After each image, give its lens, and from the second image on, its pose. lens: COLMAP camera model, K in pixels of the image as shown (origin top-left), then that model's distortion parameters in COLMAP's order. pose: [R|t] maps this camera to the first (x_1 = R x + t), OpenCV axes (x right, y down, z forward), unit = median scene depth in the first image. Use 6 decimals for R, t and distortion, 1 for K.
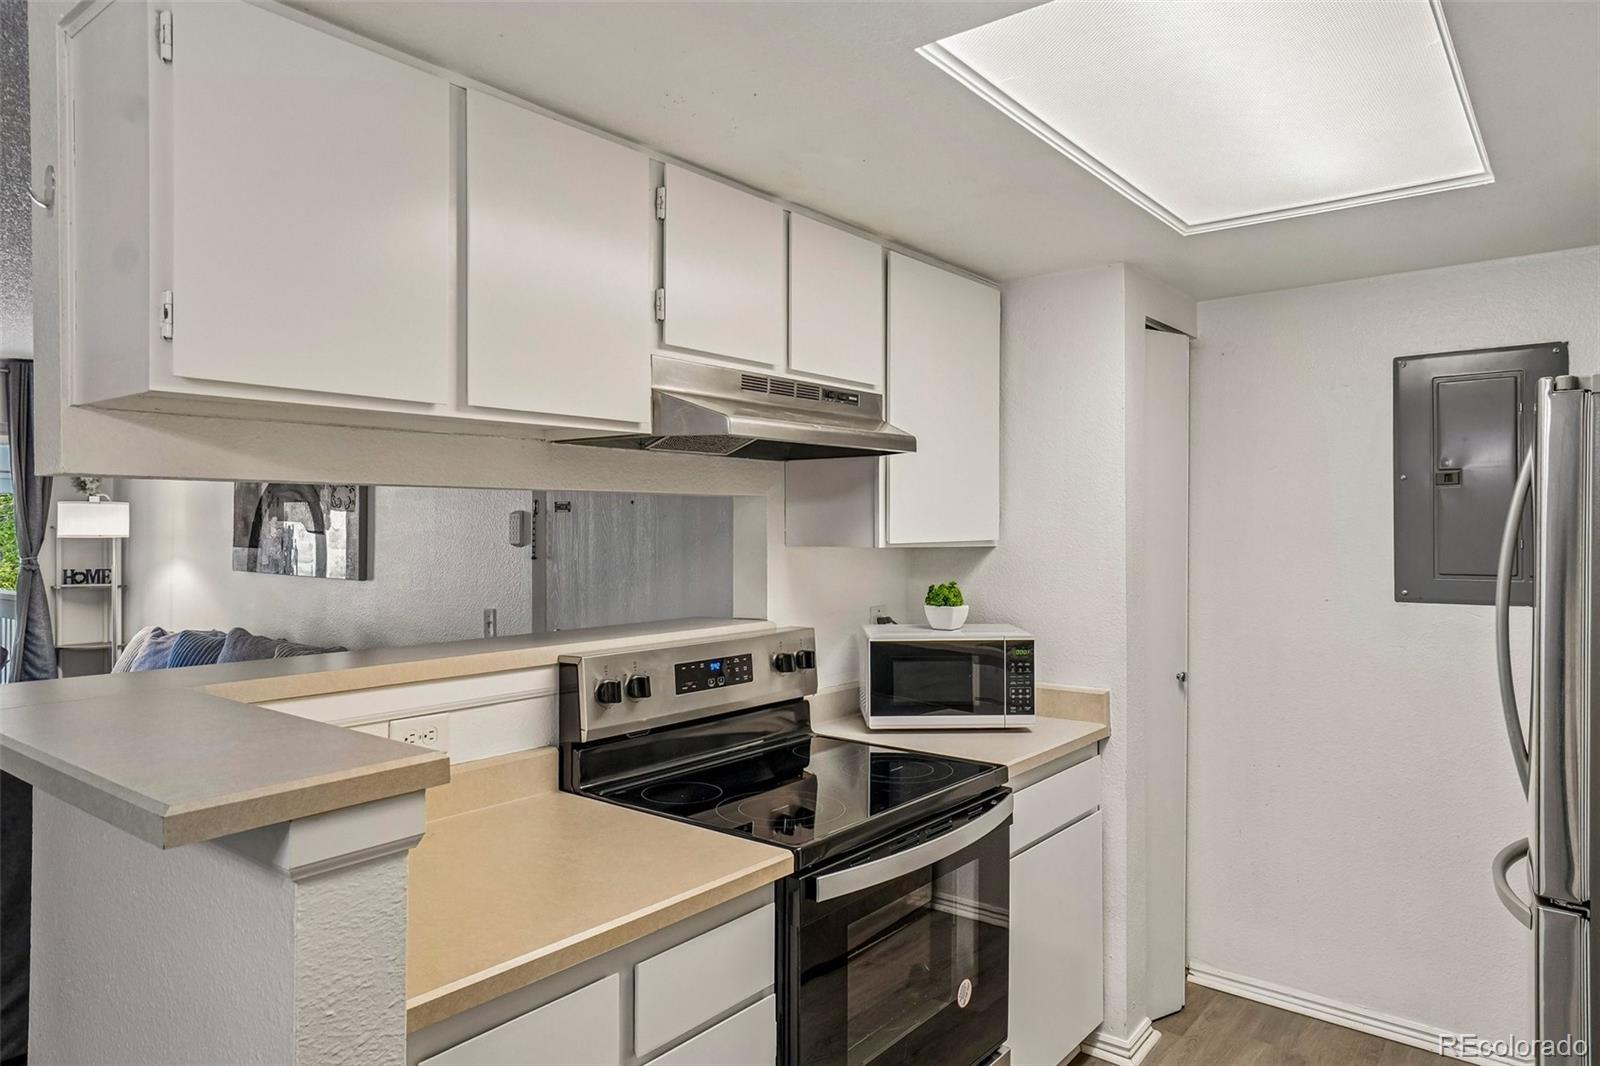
lens RADIAL K [[1021.9, 0, 793.2], [0, 1021.9, 526.3], [0, 0, 1]] dist [-0.003172, 0.018891]
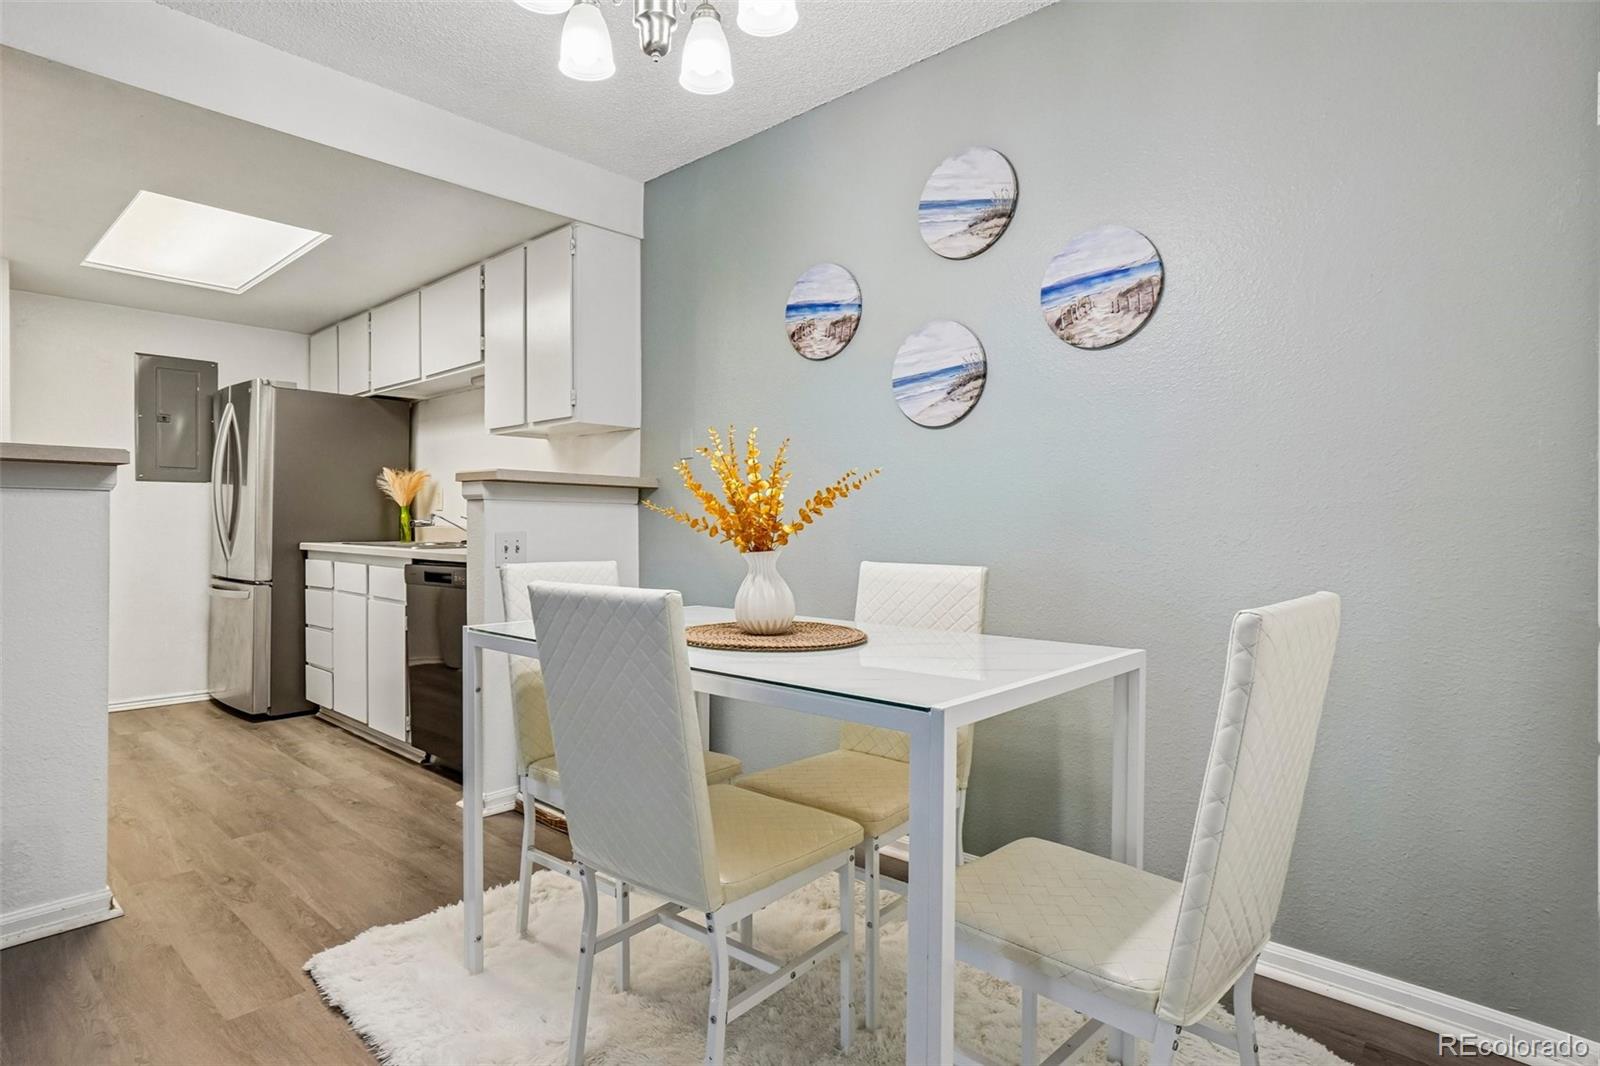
lens RADIAL K [[852.2, 0, 763.1], [0, 852.2, 525.9], [0, 0, 1]] dist [-0.006331, 0.000286]
pose [[0.090757, -0.000085, 0.995873, -0.977631], [-0.006014, 0.999982, 0.000634, 0.165985], [-0.995855, -0.006047, 0.090755, -0.345990]]
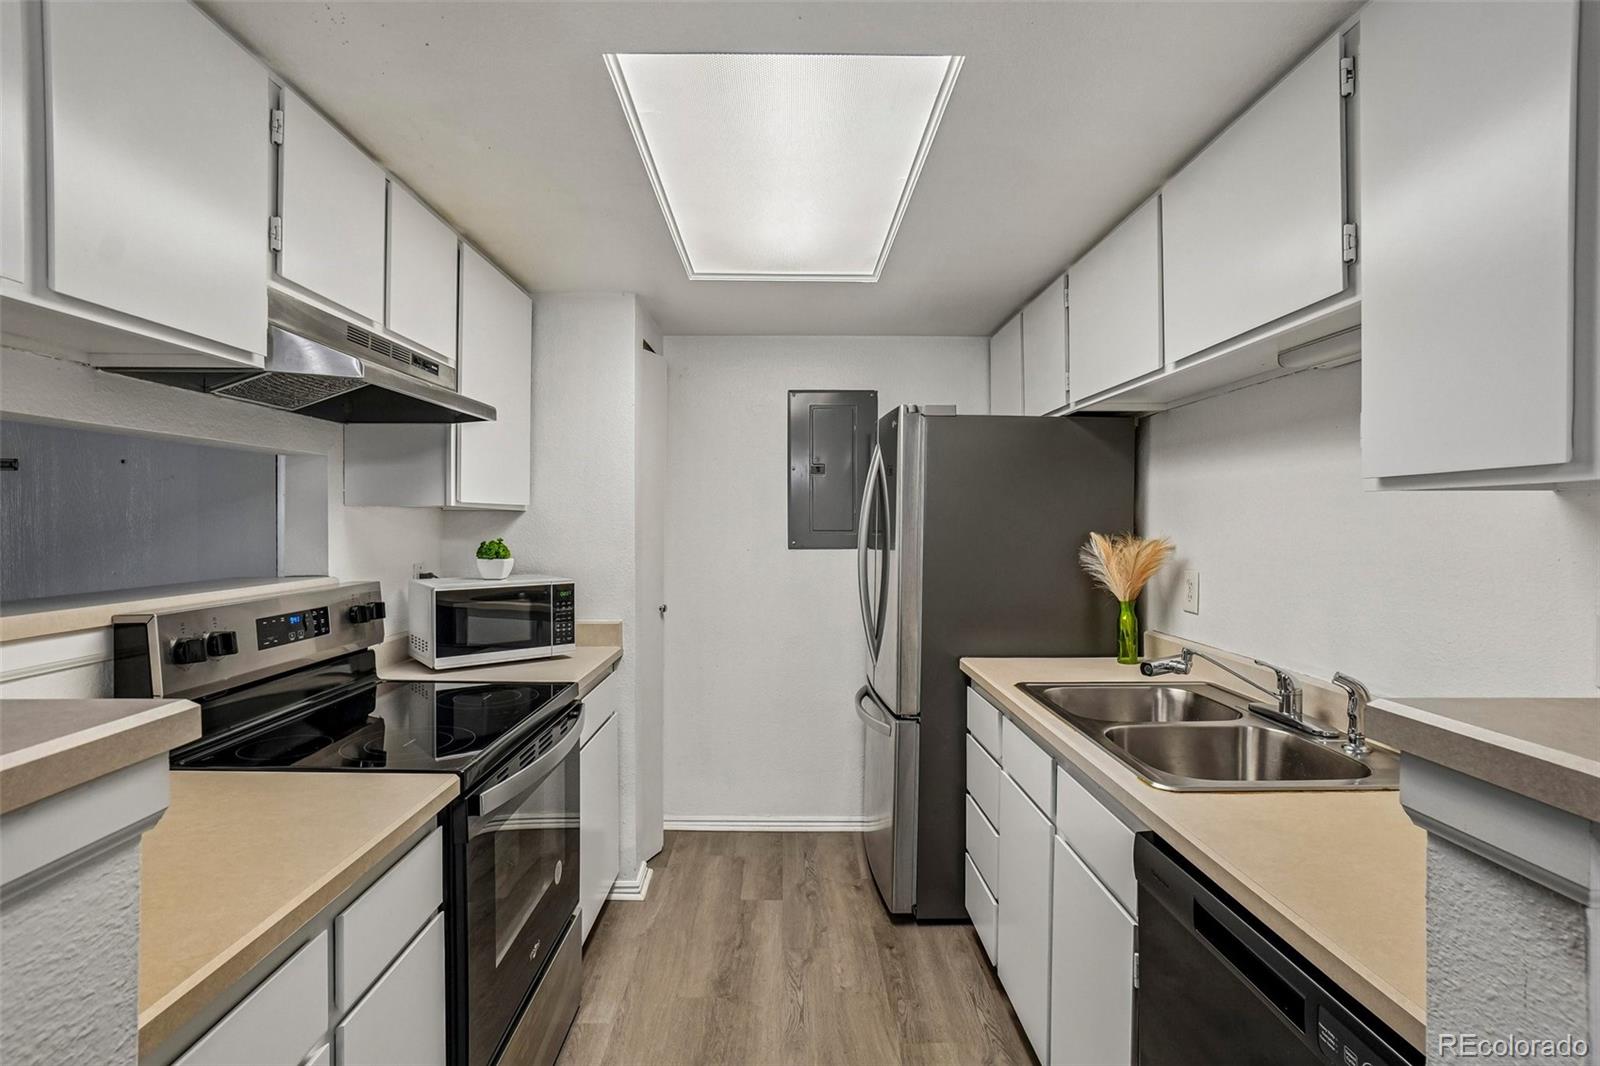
lens RADIAL K [[769.3, 0, 790.5], [0, 769.3, 528.7], [0, 0, 1]] dist [-0.041644, 0.021319]
pose [[0.776438, -0.002653, 0.630189, -0.149261], [-0.004377, 0.999944, 0.009602, 0.035330], [-0.630179, -0.010213, 0.776383, 0.113459]]
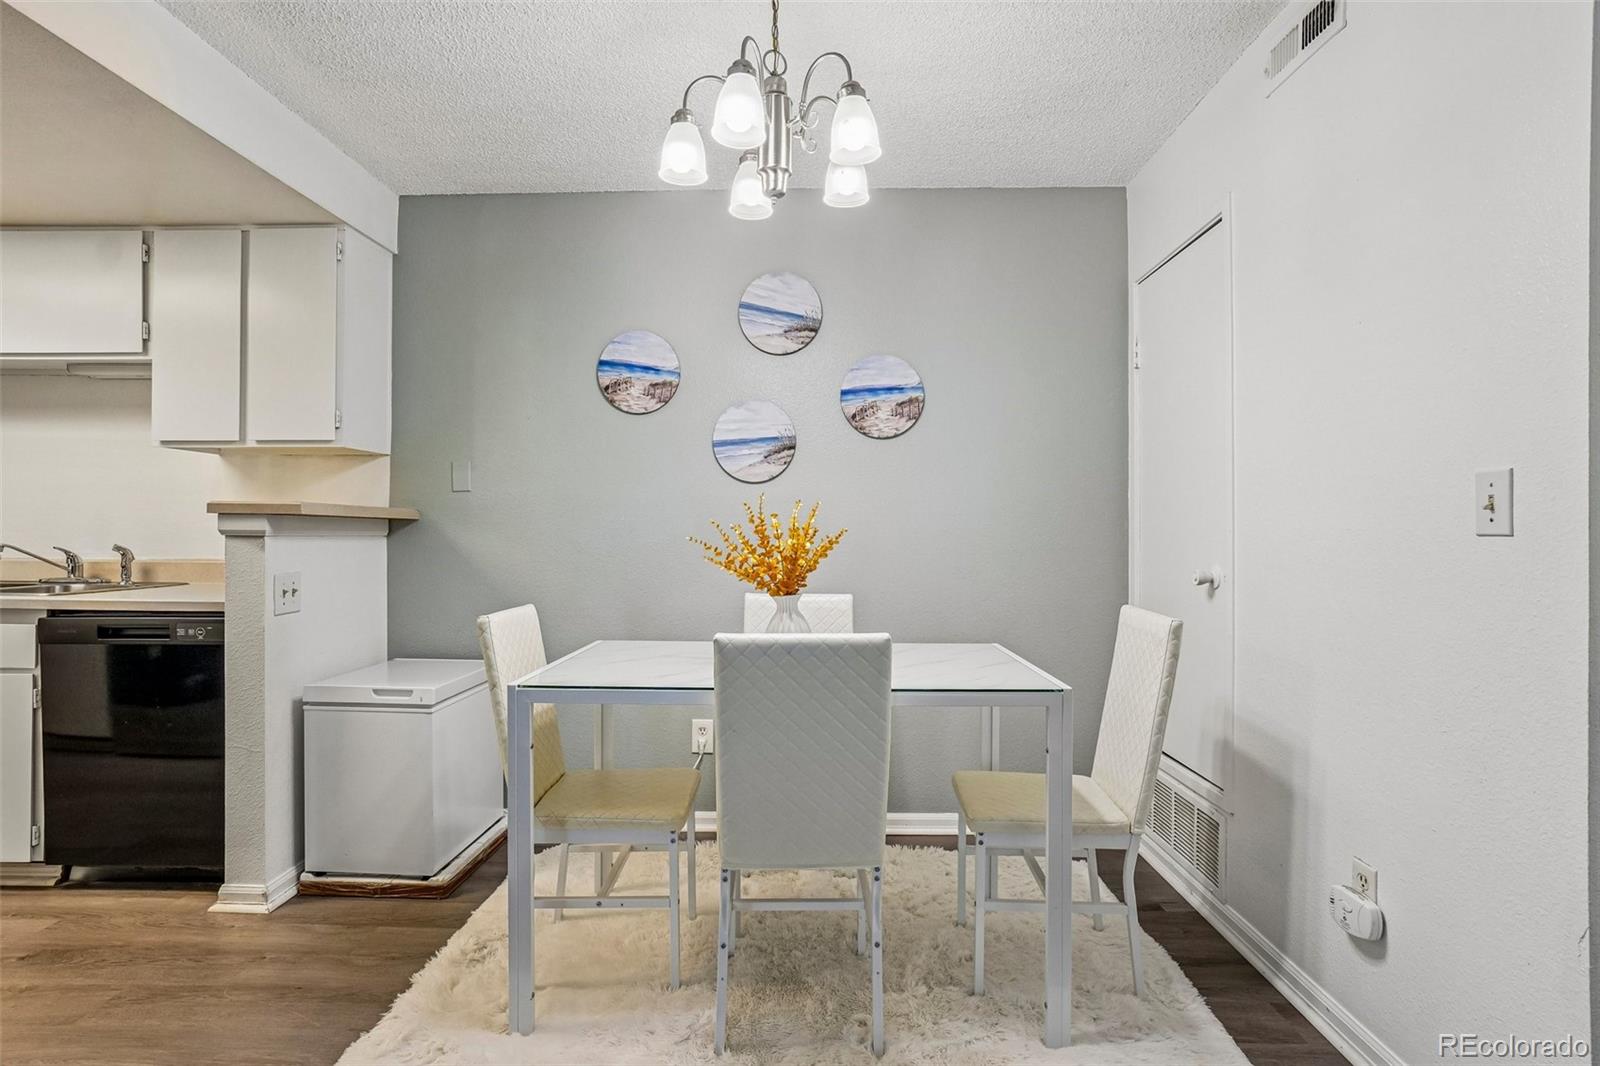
lens RADIAL K [[794.5, 0, 798.4], [0, 794.5, 524.2], [0, 0, 1]] dist [-0.001489, 0.001264]
pose [[-0.589904, 0.006308, 0.807449, -0.956735], [-0.007619, 0.999881, -0.013377, 0.126837], [-0.807438, -0.014043, -0.589786, 0.178468]]
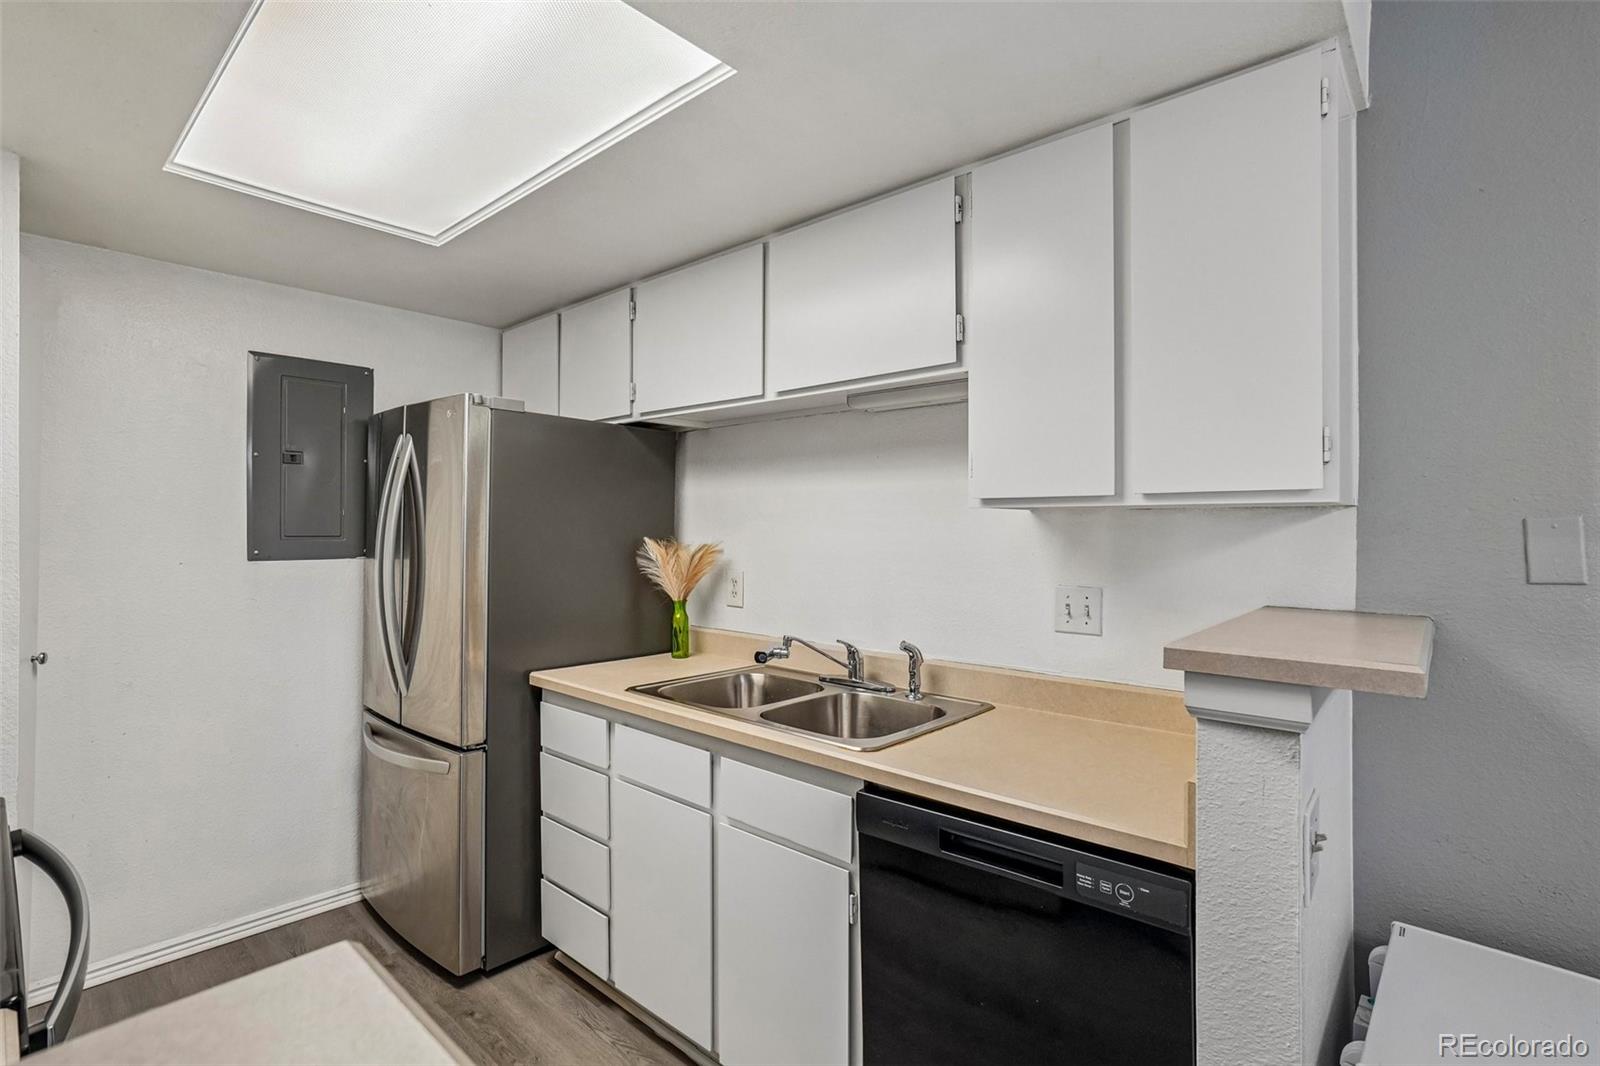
lens RADIAL K [[769.3, 0, 790.5], [0, 769.3, 528.7], [0, 0, 1]] dist [-0.041644, 0.021319]
pose [[0.066355, 0.001615, 0.997795, -0.251414], [-0.009457, 0.999955, -0.000990, 0.035218], [-0.997751, -0.009370, 0.066367, 0.361082]]
